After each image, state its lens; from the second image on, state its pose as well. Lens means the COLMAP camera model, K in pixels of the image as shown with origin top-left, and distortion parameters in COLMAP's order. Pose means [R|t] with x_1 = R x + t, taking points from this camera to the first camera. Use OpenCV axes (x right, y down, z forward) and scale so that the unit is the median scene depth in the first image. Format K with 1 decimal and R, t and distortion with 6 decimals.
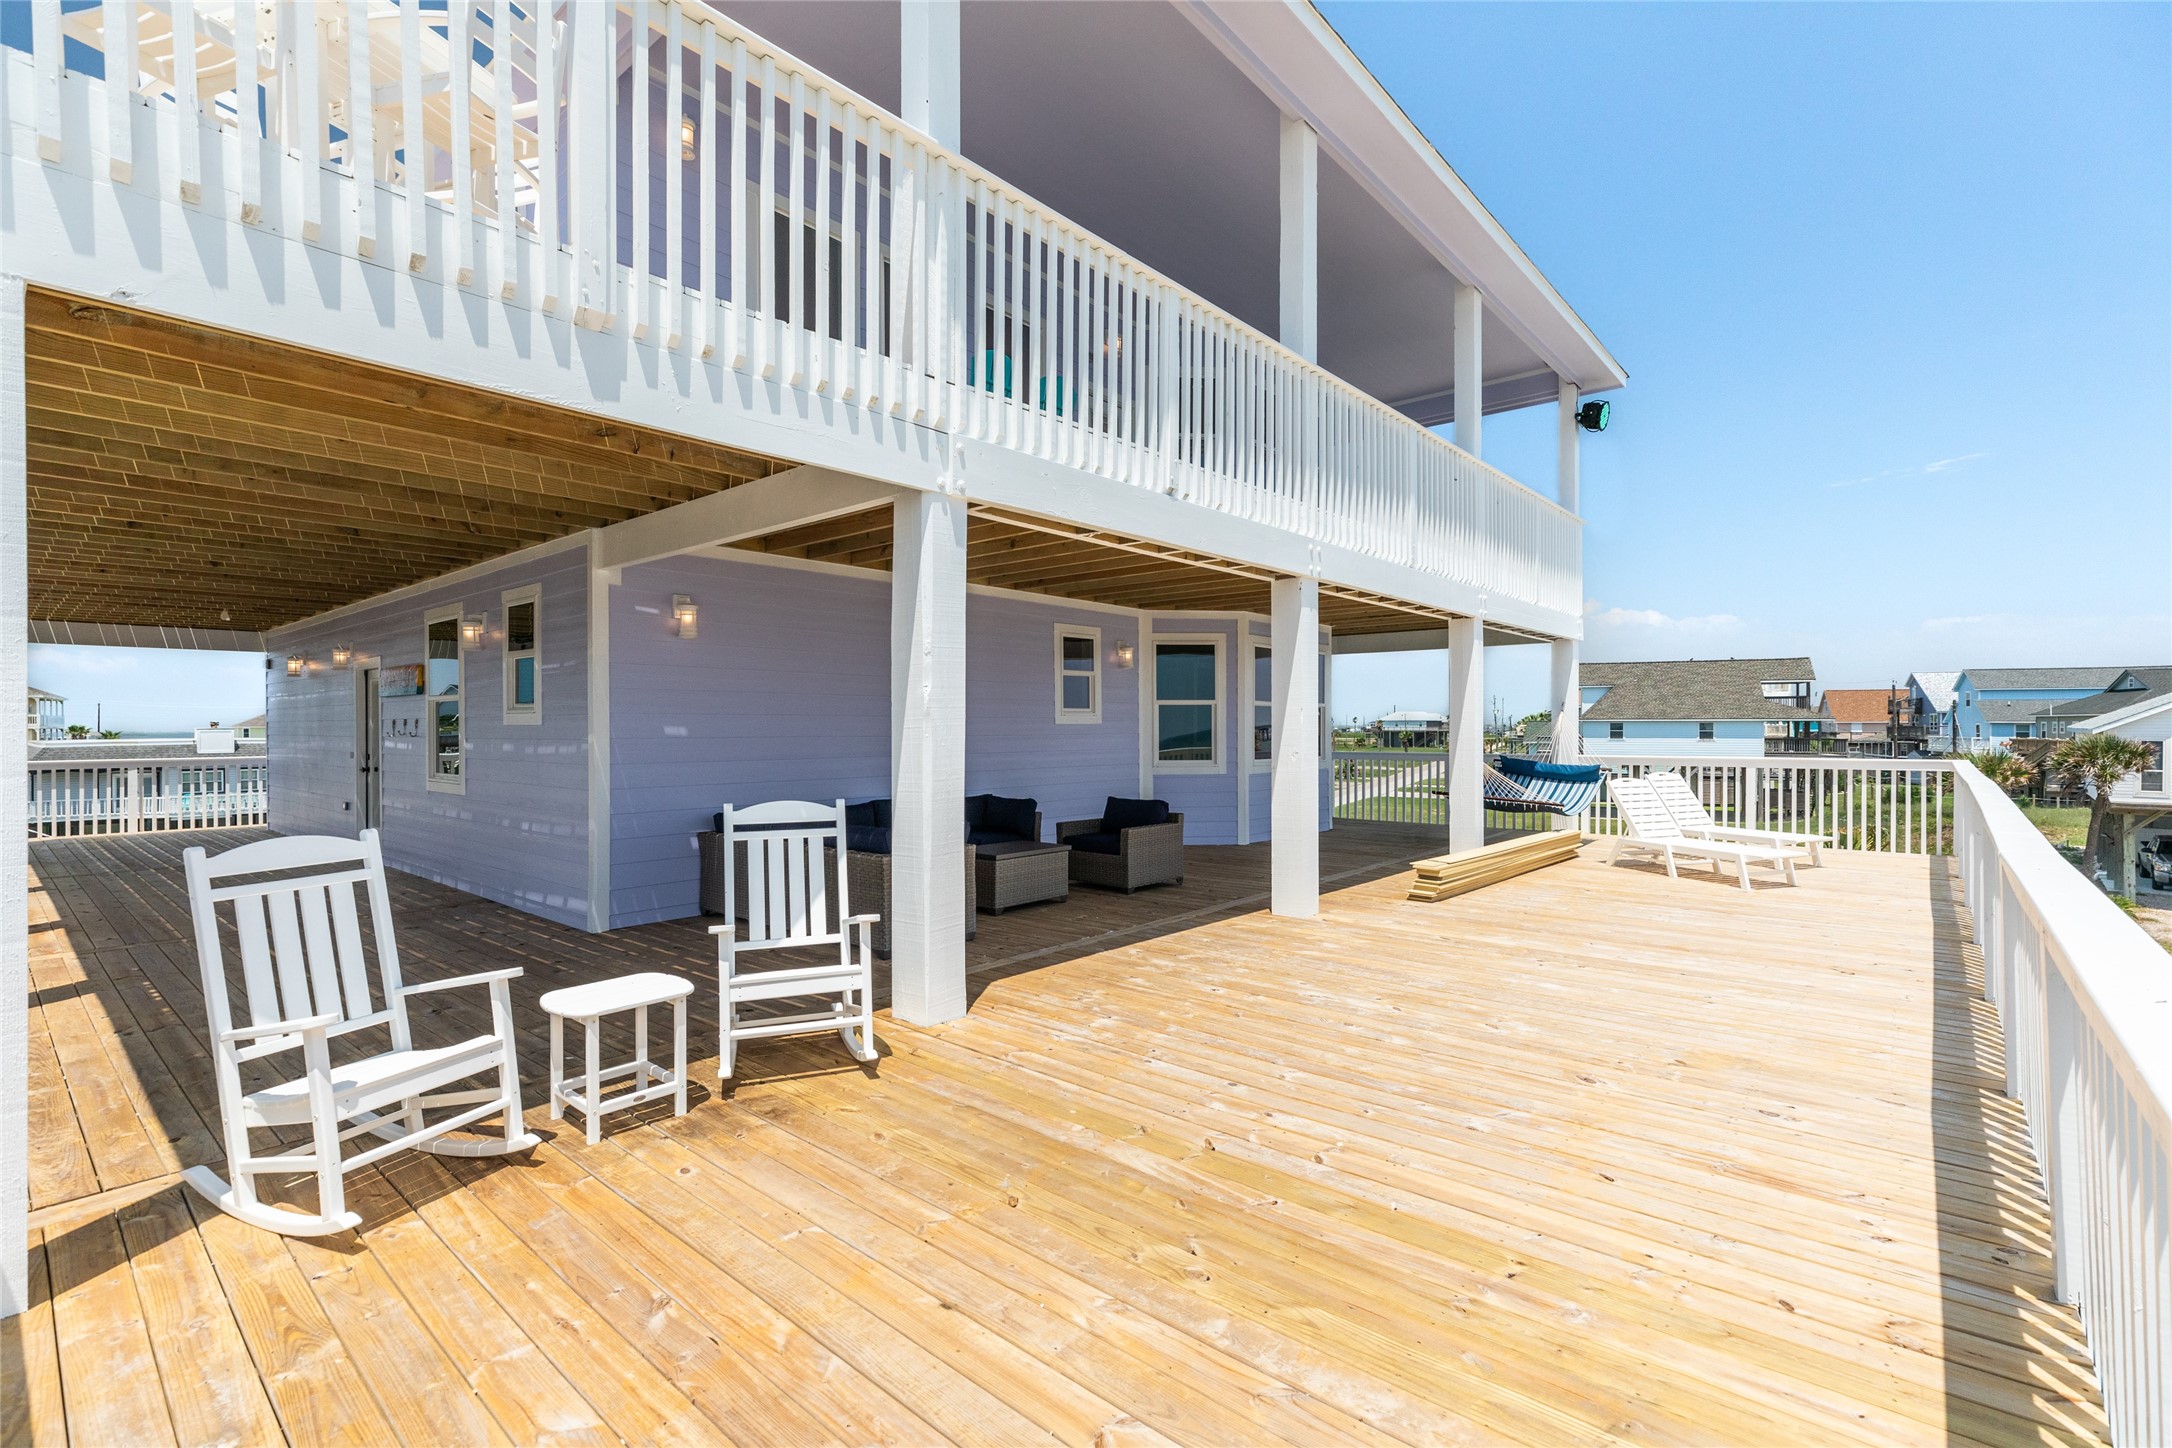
lens RADIAL K [[967.4, 0, 1086.0], [0, 967.4, 724.0], [0, 0, 1]] dist [0.007509, -0.000043]
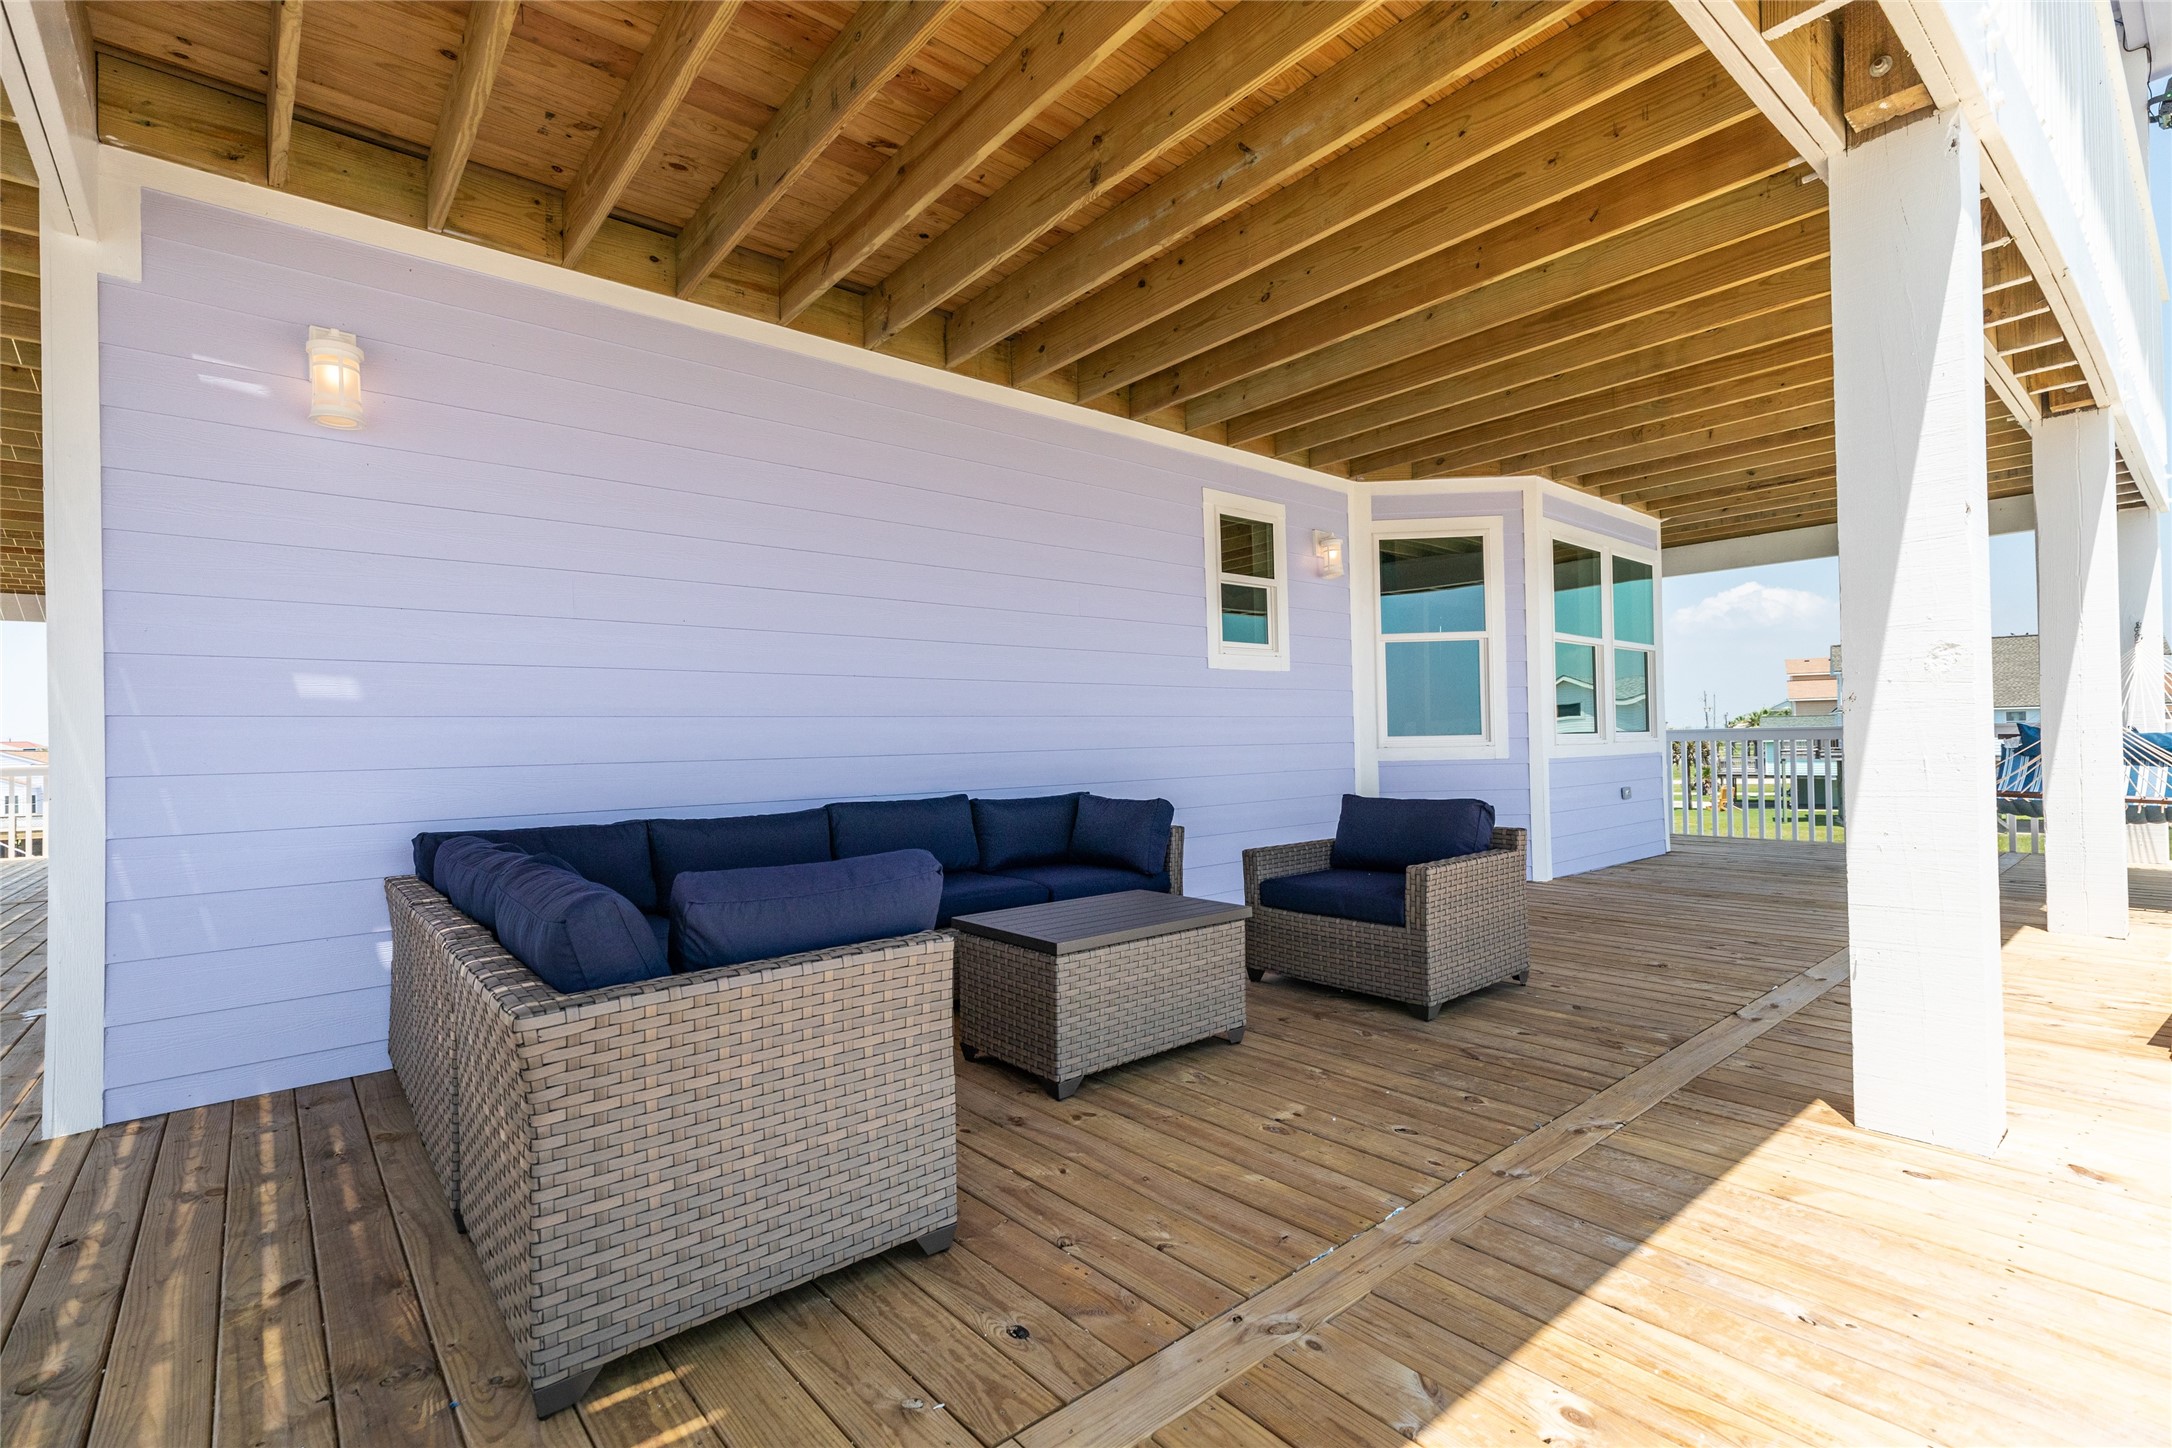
lens RADIAL K [[967.4, 0, 1086.0], [0, 967.4, 724.0], [0, 0, 1]] dist [0.007509, -0.000043]
pose [[0.986995, -0.018935, -0.159631, -0.012198], [0.017347, 0.999785, -0.011334, 0.035481], [0.159811, 0.008418, 0.987112, 0.413912]]
